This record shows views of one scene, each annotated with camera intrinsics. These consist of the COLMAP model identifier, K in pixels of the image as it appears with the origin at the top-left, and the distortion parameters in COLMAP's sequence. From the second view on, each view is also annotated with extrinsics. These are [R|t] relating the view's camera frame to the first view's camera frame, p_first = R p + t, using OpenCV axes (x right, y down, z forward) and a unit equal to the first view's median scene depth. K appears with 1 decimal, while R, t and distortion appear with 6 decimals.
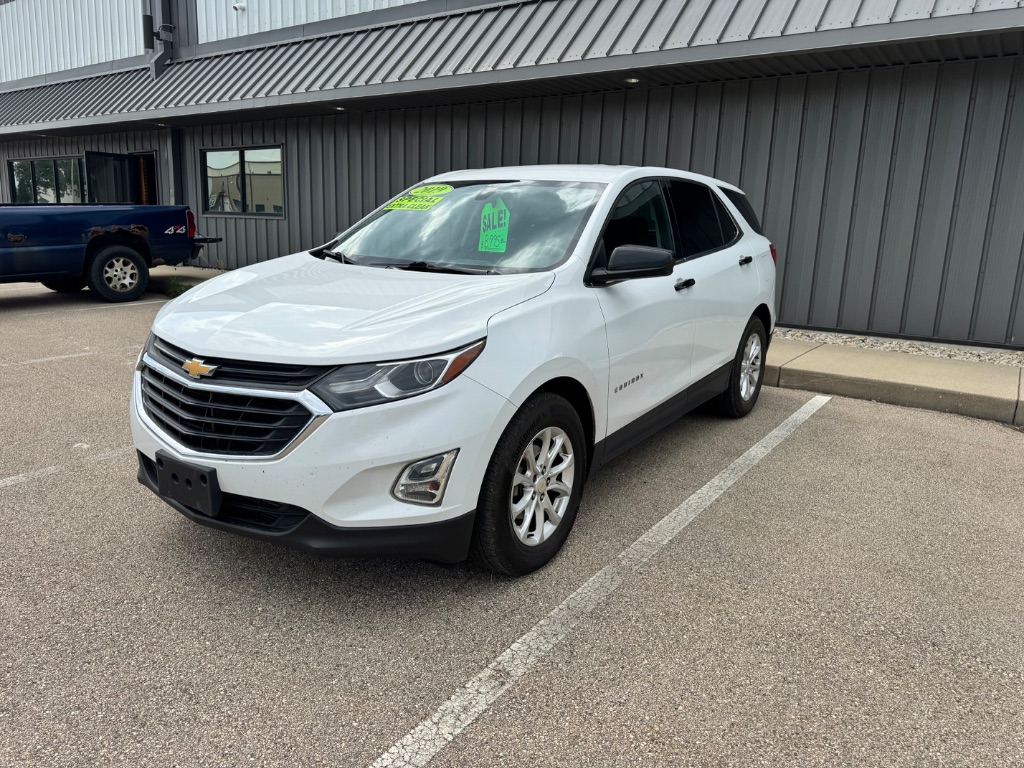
lens RADIAL K [[728.7, 0, 507.4], [0, 728.7, 380.8], [0, 0, 1]] dist [0.019427, -0.021274]
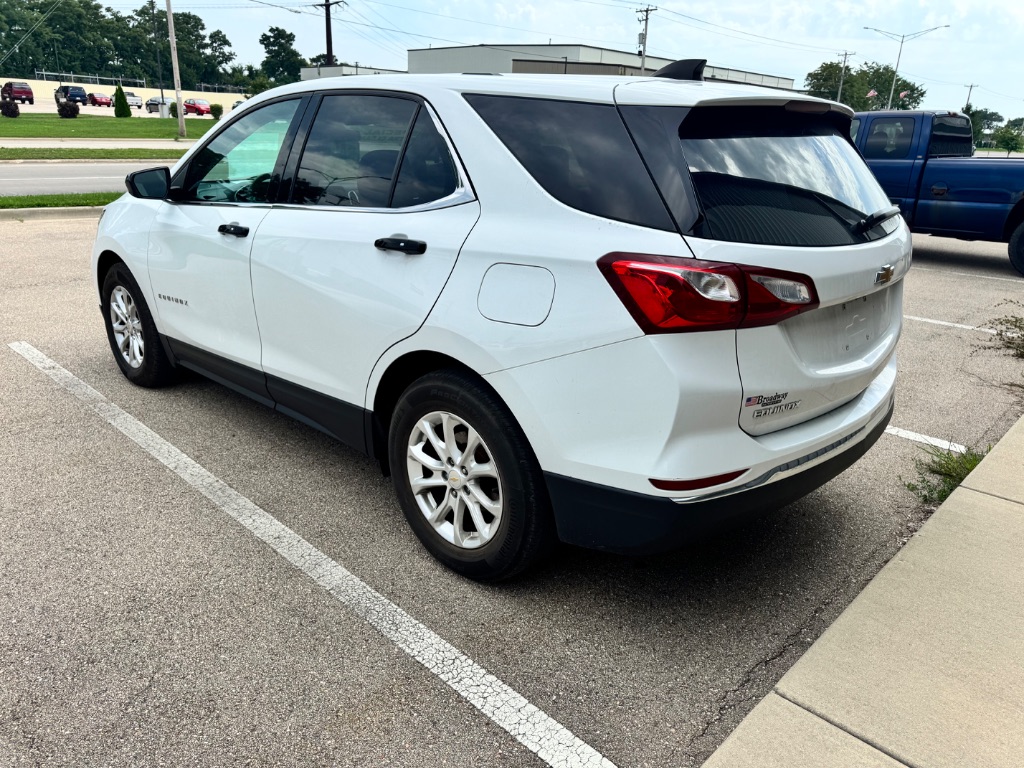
lens RADIAL K [[728.7, 0, 511.2], [0, 728.7, 389.9], [0, 0, 1]] dist [0.019427, -0.021274]
pose [[-0.160702, 0.304254, -0.938938, 0.906016], [-0.254496, 0.906361, 0.337256, -0.291357], [0.953628, 0.293153, -0.068222, 1.262334]]
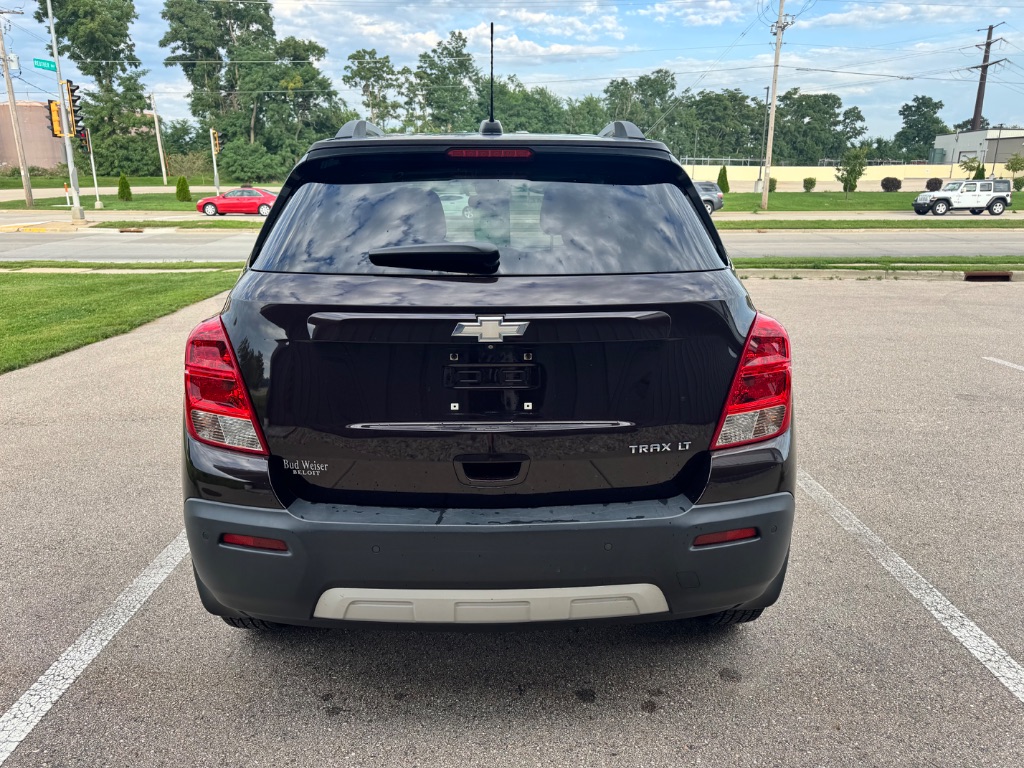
lens RADIAL K [[728.7, 0, 510.3], [0, 728.7, 384.4], [0, 0, 1]] dist [0.019427, -0.021274]
pose [[-0.808570, 0.125731, -0.574809, 0.516436], [-0.151138, 0.899746, 0.409408, -0.398276], [0.568657, 0.417910, -0.708505, 1.709485]]
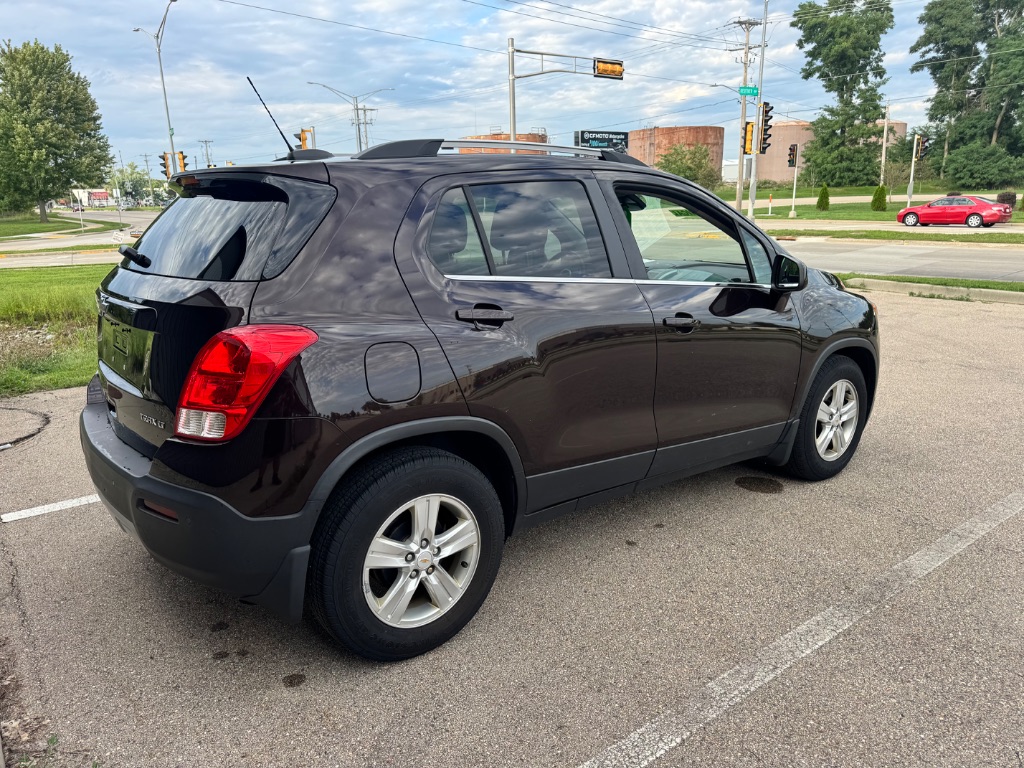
lens RADIAL K [[728.7, 0, 506.9], [0, 728.7, 385.7], [0, 0, 1]] dist [0.019427, -0.021274]
pose [[-0.956942, -0.084743, 0.277633, -0.174648], [0.051126, 0.892282, 0.448574, -0.445706], [-0.285740, 0.443454, -0.849530, 1.831012]]
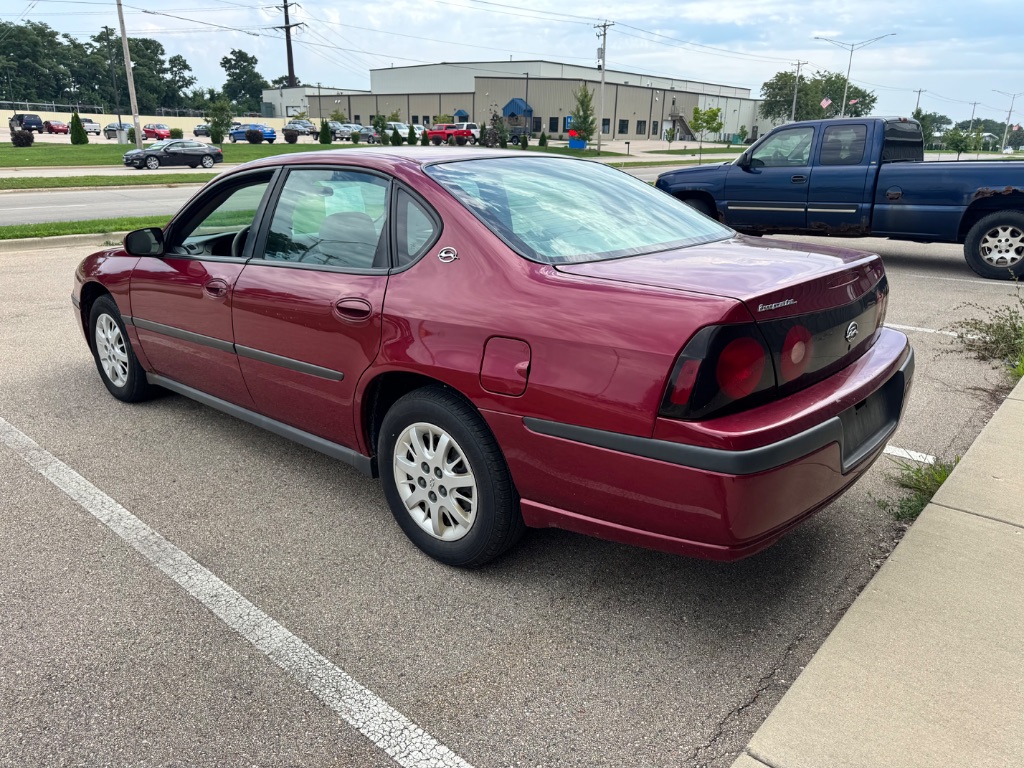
lens RADIAL K [[728.7, 0, 516.5], [0, 728.7, 382.3], [0, 0, 1]] dist [0.019427, -0.021274]
pose [[-0.110370, 0.283722, -0.952534, 0.865635], [-0.229091, 0.925320, 0.302160, -0.301453], [0.967128, 0.251566, -0.037130, 1.276432]]
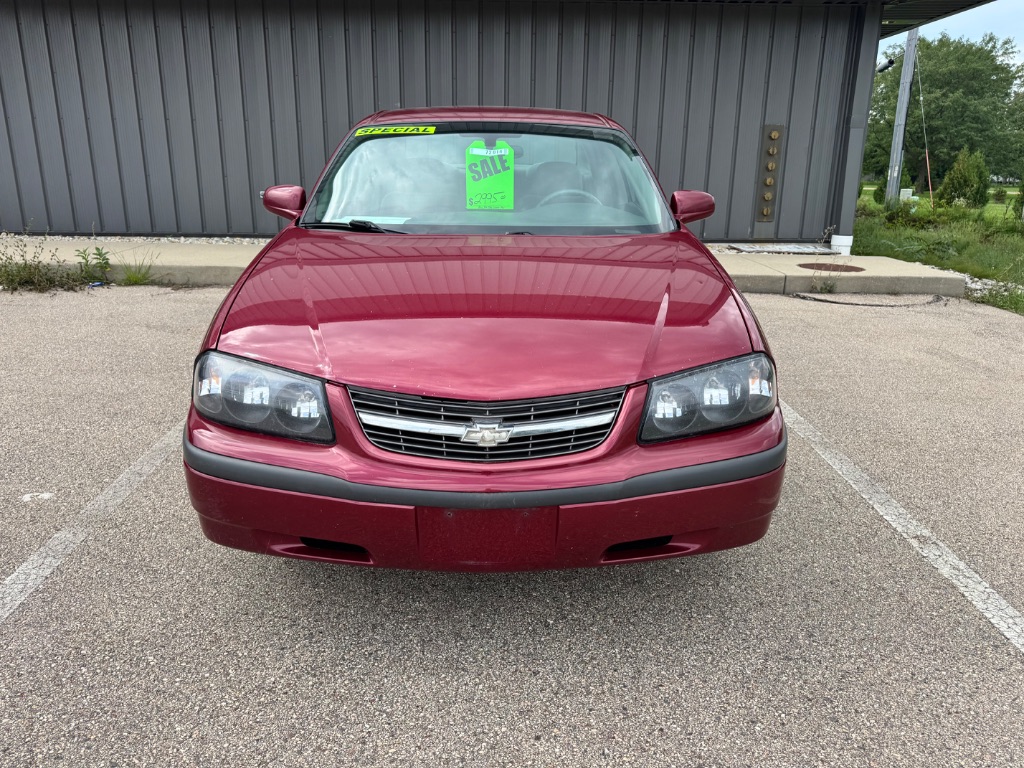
lens RADIAL K [[728.7, 0, 509.8], [0, 728.7, 381.4], [0, 0, 1]] dist [0.019427, -0.021274]
pose [[0.806277, -0.189986, 0.560200, -0.591162], [0.137279, 0.981262, 0.135203, -0.040157], [-0.575389, -0.032107, 0.817249, 0.242394]]
